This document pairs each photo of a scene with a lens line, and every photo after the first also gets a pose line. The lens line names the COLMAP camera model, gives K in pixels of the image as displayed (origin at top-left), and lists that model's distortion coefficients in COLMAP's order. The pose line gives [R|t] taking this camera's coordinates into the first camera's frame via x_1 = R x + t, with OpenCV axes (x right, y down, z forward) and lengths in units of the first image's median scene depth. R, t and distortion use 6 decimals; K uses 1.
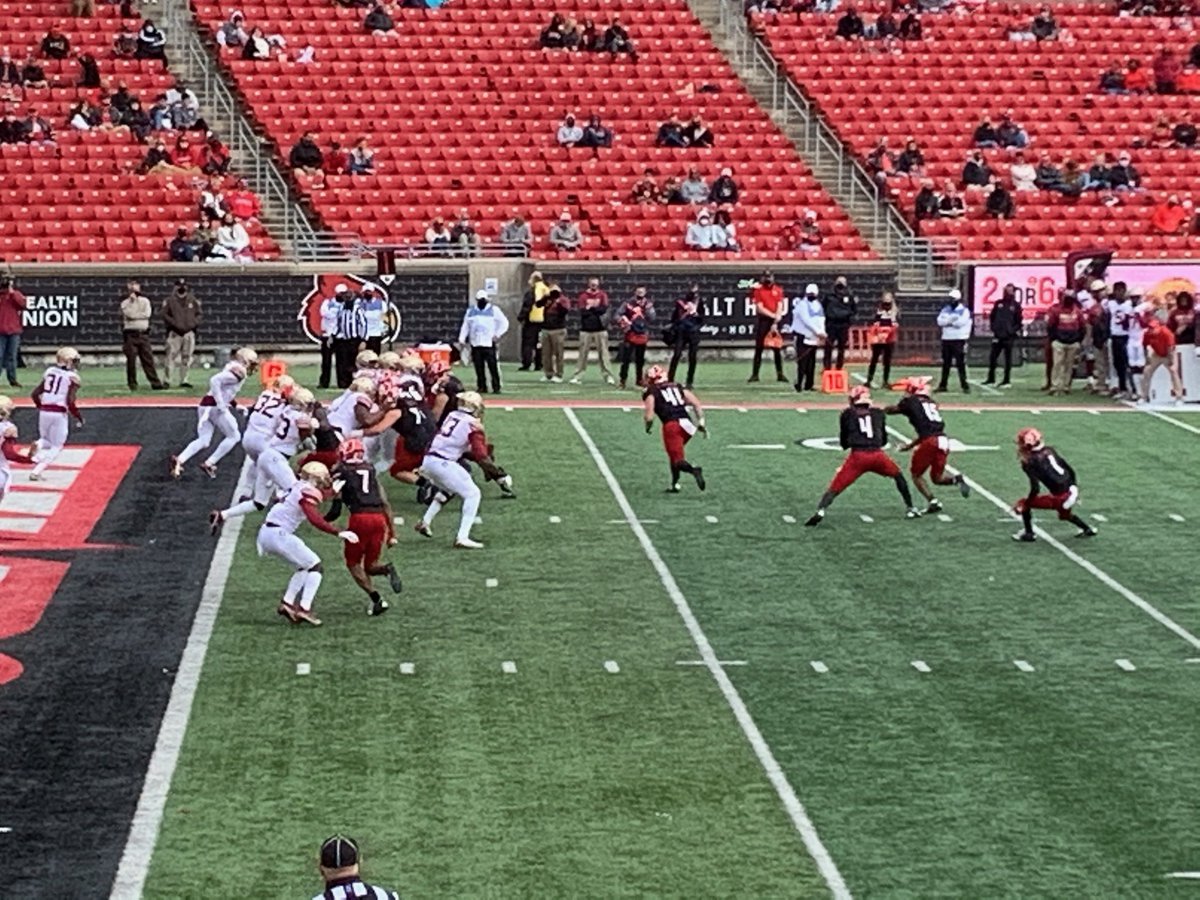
lens RADIAL K [[924.5, 0, 600.2], [0, 924.5, 447.6], [0, 0, 1]] dist [0.001112, 0.001161]
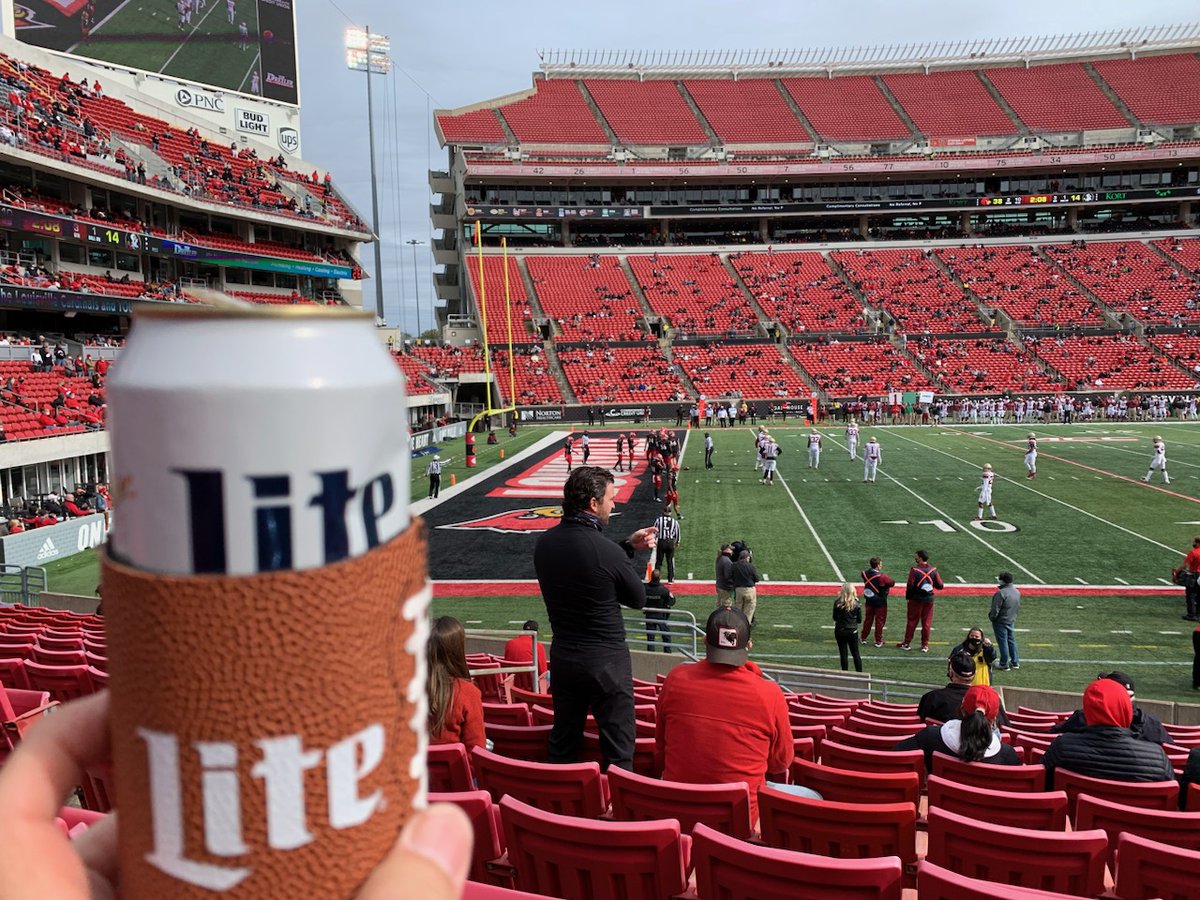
lens RADIAL K [[924.5, 0, 601.8], [0, 924.5, 450.7], [0, 0, 1]] dist [0.001112, 0.001161]
pose [[0.989215, -0.016986, -0.145482, -0.102136], [-0.007115, 0.986508, -0.163561, 0.872265], [0.146297, 0.162833, 0.975747, -3.835303]]
